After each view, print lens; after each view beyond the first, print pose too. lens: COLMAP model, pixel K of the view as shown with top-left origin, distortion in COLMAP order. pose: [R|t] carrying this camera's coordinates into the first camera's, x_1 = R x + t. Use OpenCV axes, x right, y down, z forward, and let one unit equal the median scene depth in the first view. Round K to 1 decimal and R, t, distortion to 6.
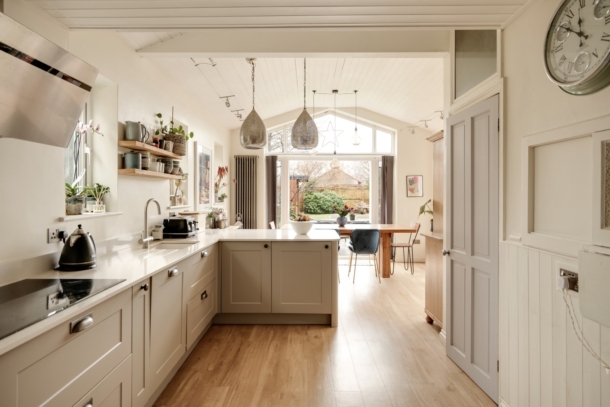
lens RADIAL K [[316.5, 0, 303.7], [0, 316.5, 189.4], [0, 0, 1]] dist [-0.002313, -0.000228]
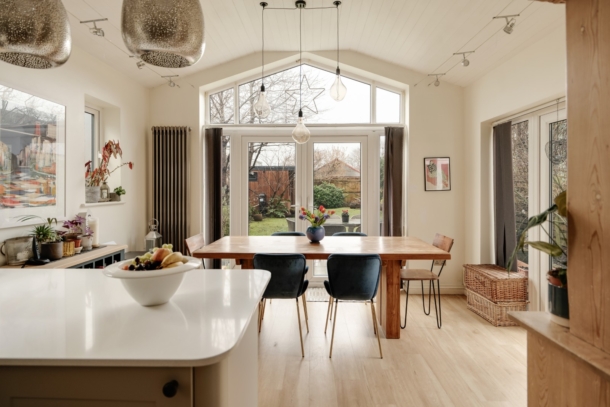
lens RADIAL K [[316.5, 0, 303.7], [0, 316.5, 189.4], [0, 0, 1]] dist [-0.002313, -0.000228]
pose [[0.999931, -0.005863, -0.010152, 0.089642], [0.006081, 0.999748, 0.021613, 0.005678], [0.010022, -0.021673, 0.999715, 0.358594]]
